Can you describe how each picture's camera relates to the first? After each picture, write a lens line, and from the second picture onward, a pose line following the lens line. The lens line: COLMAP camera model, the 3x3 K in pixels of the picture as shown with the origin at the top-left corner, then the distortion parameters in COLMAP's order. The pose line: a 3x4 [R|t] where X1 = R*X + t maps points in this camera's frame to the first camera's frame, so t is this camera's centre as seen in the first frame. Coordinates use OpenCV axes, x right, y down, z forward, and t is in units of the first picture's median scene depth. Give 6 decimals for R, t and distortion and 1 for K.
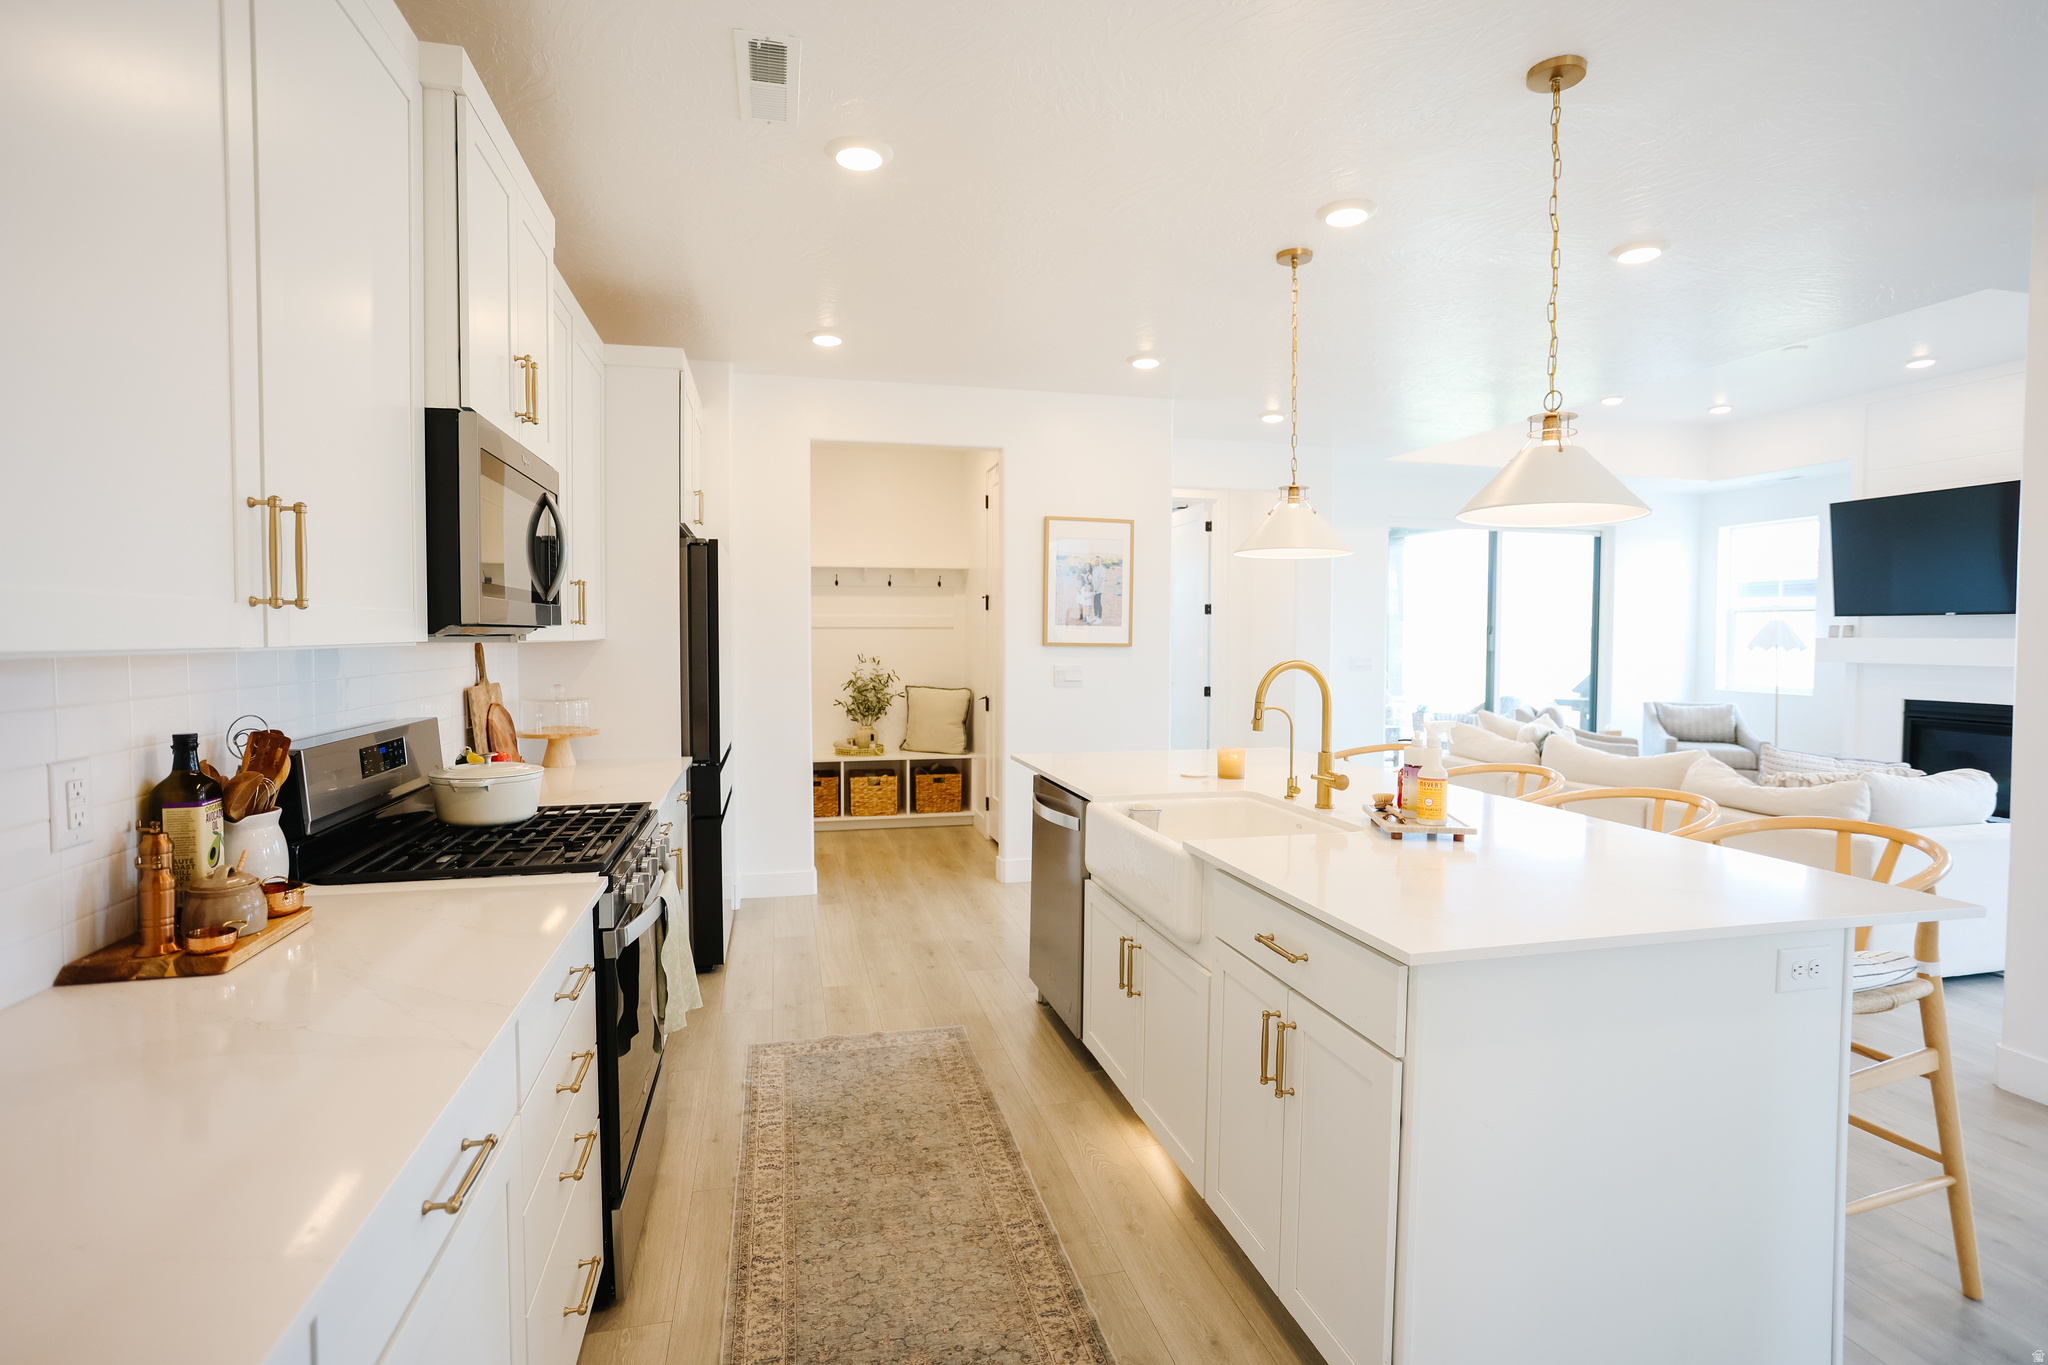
lens RADIAL K [[1006.4, 0, 1016.6], [0, 1006.4, 668.4], [0, 0, 1]] dist [-0.045004, 0.029398]
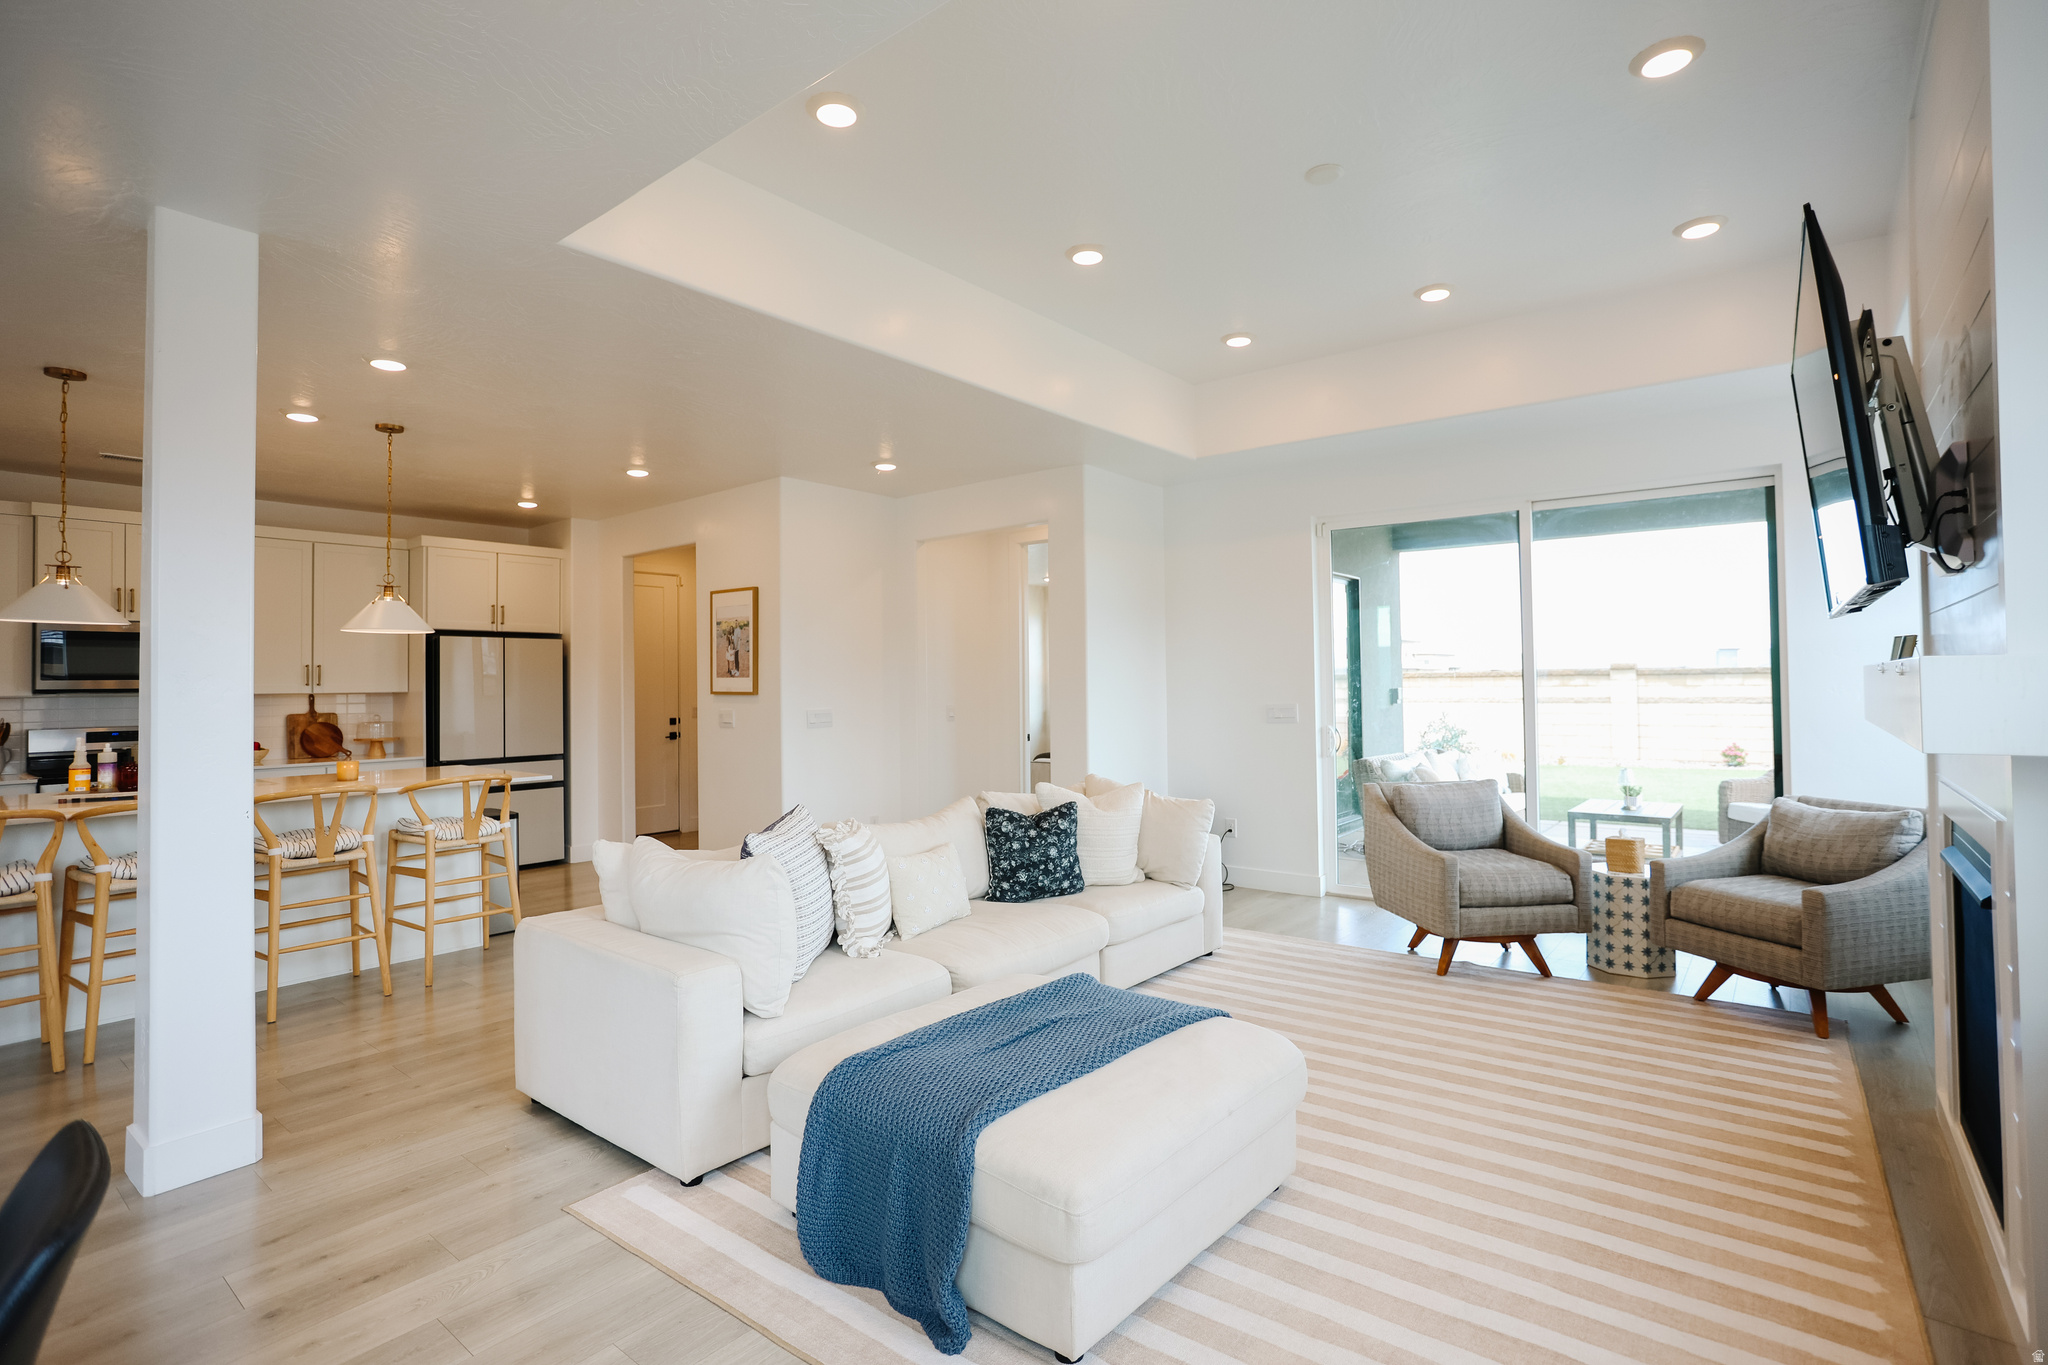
lens RADIAL K [[1006.4, 0, 1016.6], [0, 1006.4, 668.4], [0, 0, 1]] dist [-0.045004, 0.029398]
pose [[0.594520, -0.024585, -0.803705, 1.246197], [-0.013717, 0.999077, -0.040708, -0.009091], [0.803964, 0.035226, 0.593634, 0.558912]]
